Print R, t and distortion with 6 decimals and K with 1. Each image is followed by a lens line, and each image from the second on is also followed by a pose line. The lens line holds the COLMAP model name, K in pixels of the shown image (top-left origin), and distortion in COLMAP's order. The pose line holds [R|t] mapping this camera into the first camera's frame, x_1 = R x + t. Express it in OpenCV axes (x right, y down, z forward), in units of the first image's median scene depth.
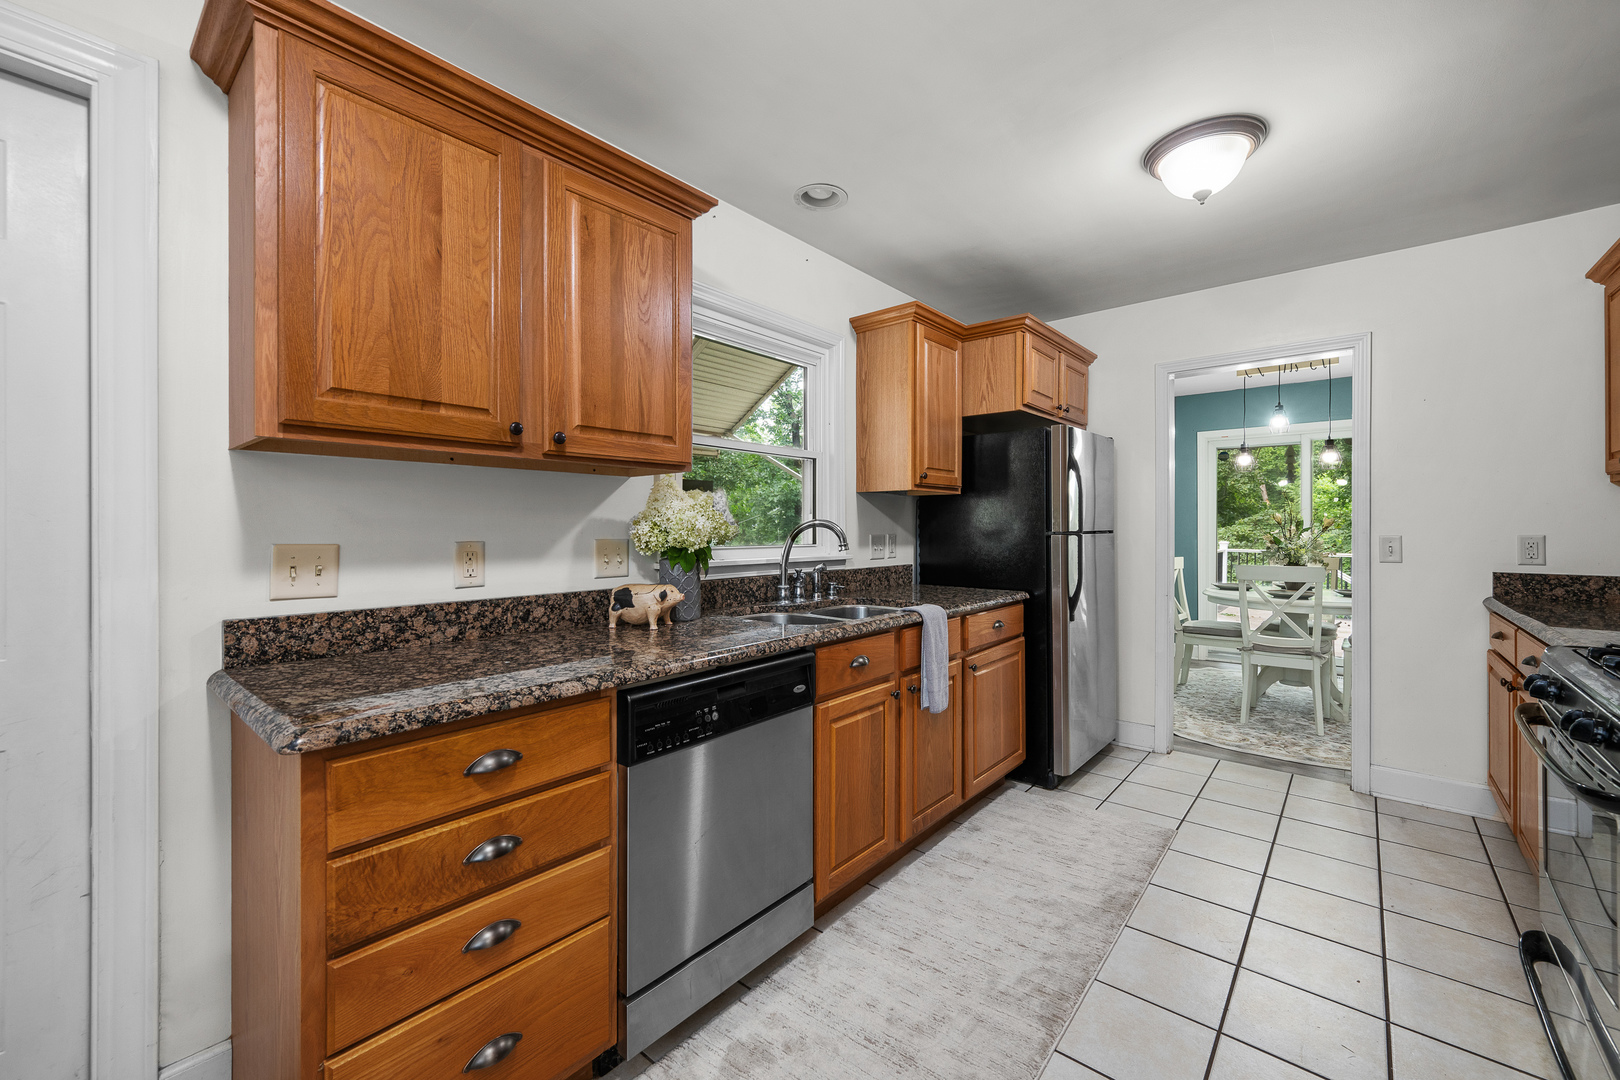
lens RADIAL K [[648.0, 0, 811.4], [0, 648.0, 525.8], [0, 0, 1]] dist [-0.000973, -0.000058]
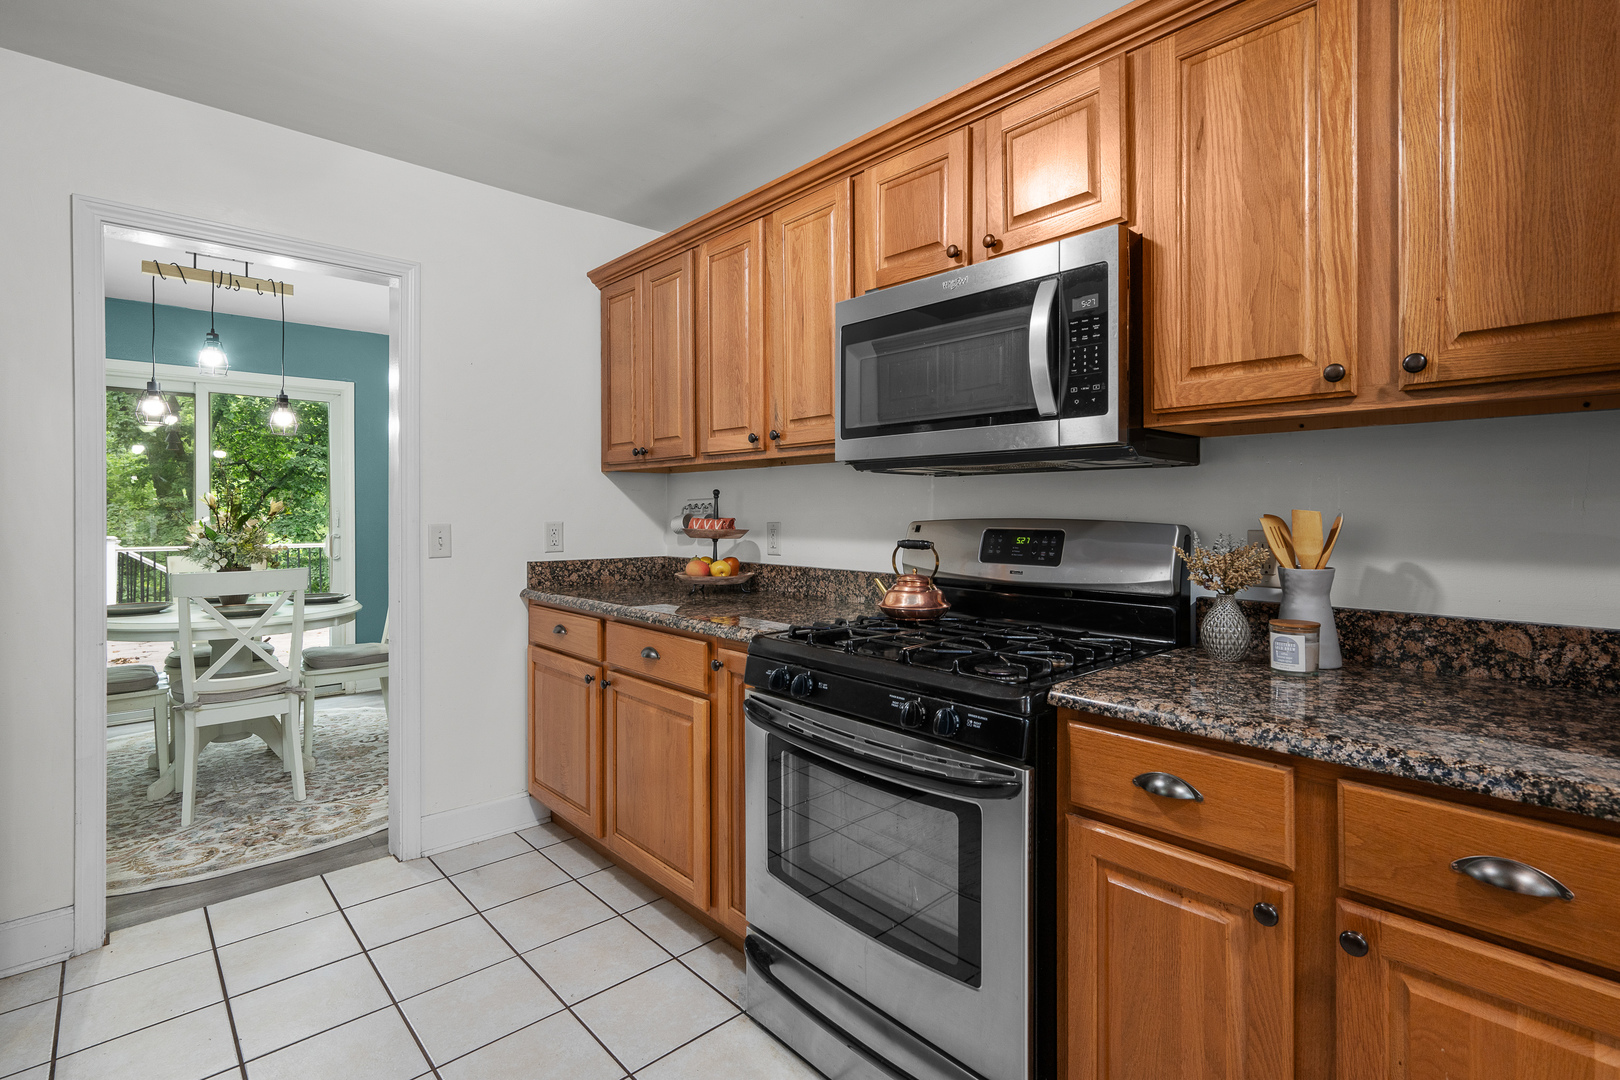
lens RADIAL K [[767.6, 0, 807.2], [0, 767.6, 510.6], [0, 0, 1]] dist [0.000517, -0.000043]
pose [[0.129450, 0.000401, 0.991586, 0.006902], [-0.001296, 0.999999, -0.000235, -0.002752], [-0.991585, -0.001254, 0.129450, 0.502193]]
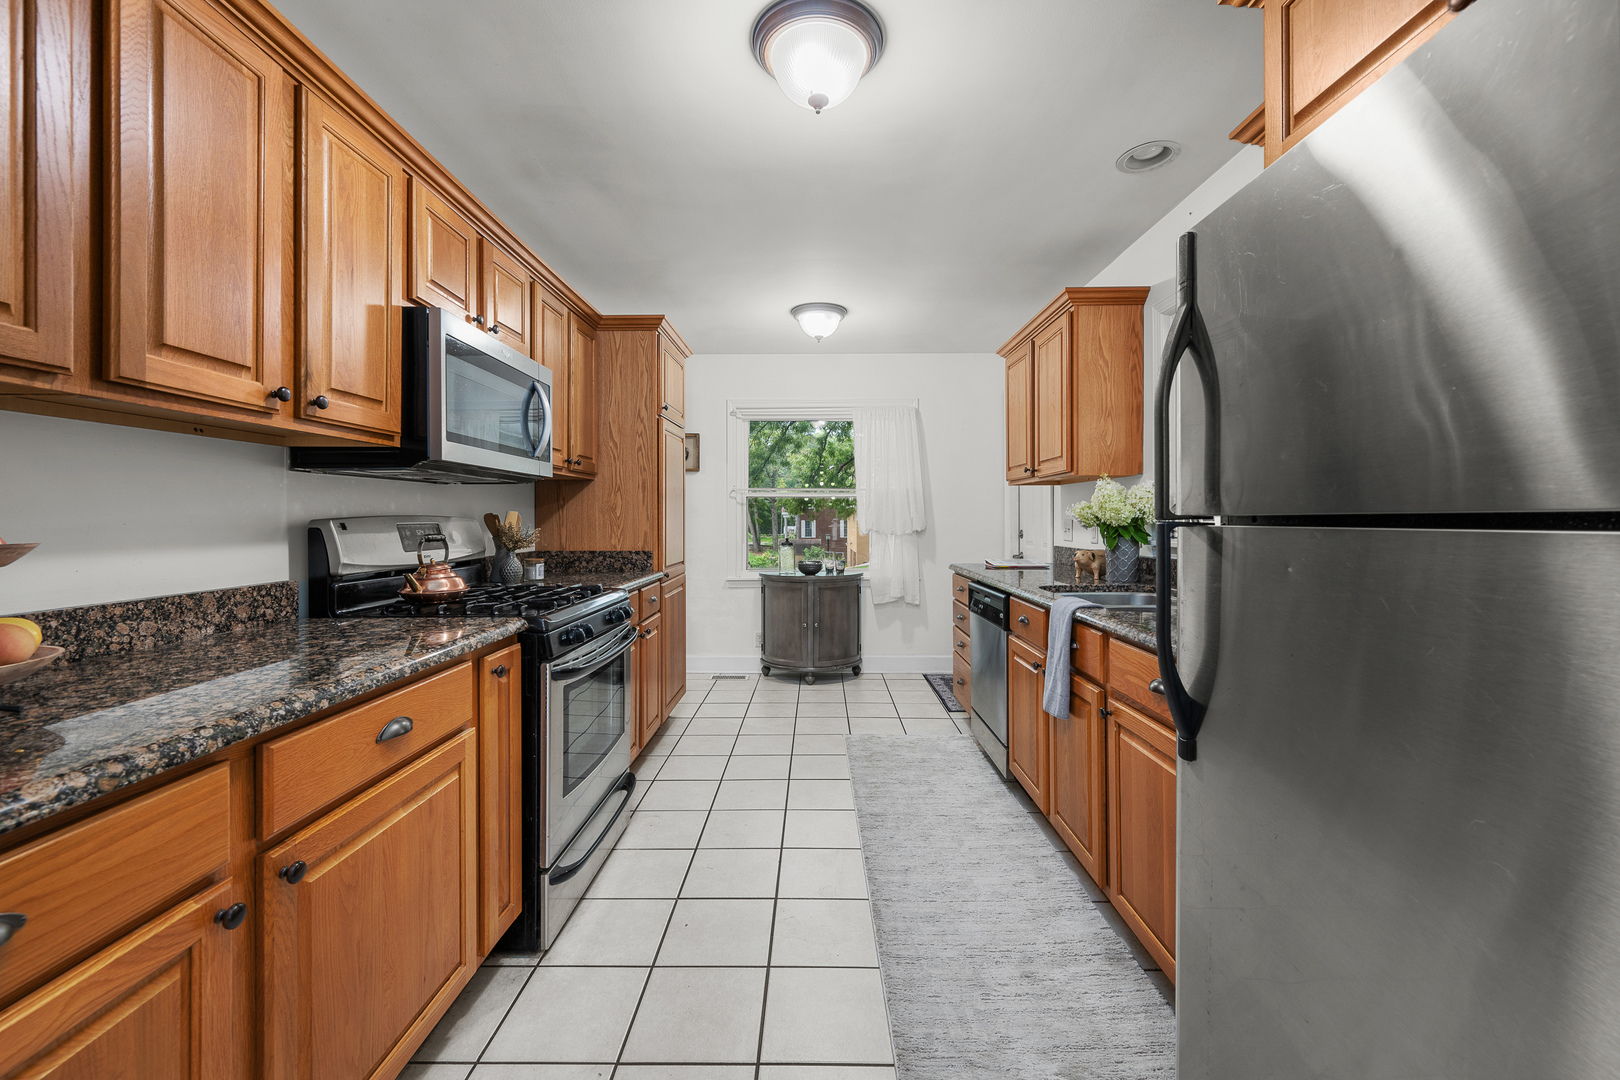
lens RADIAL K [[656.8, 0, 804.1], [0, 656.8, 514.2], [0, 0, 1]] dist [0.001285, 0.000354]
pose [[-0.775045, 0.000849, -0.631905, 0.987797], [0.005228, 0.999973, -0.005068, 0.010369], [0.631884, -0.007232, -0.775029, 1.409016]]
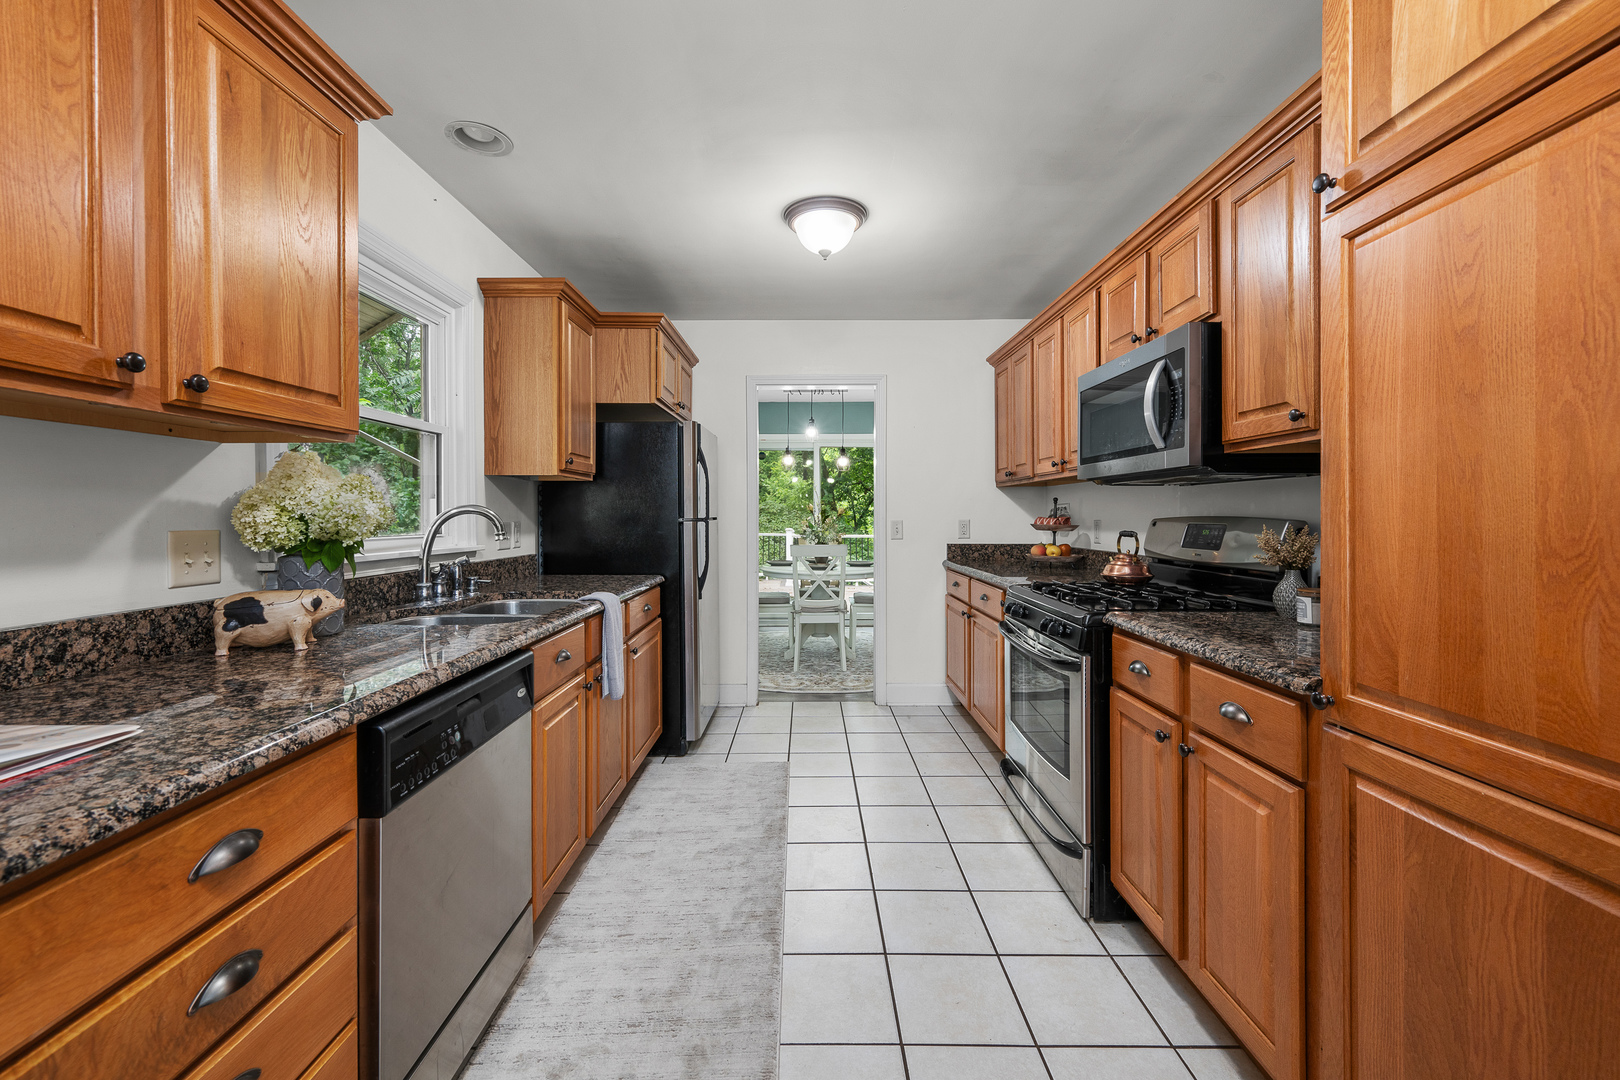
lens RADIAL K [[656.8, 0, 804.1], [0, 656.8, 514.2], [0, 0, 1]] dist [0.001285, 0.000354]
pose [[0.765455, 0.000346, 0.643489, -0.223856], [-0.000716, 1.000000, 0.000314, 0.001969], [-0.643489, -0.000701, 0.765455, 0.032429]]
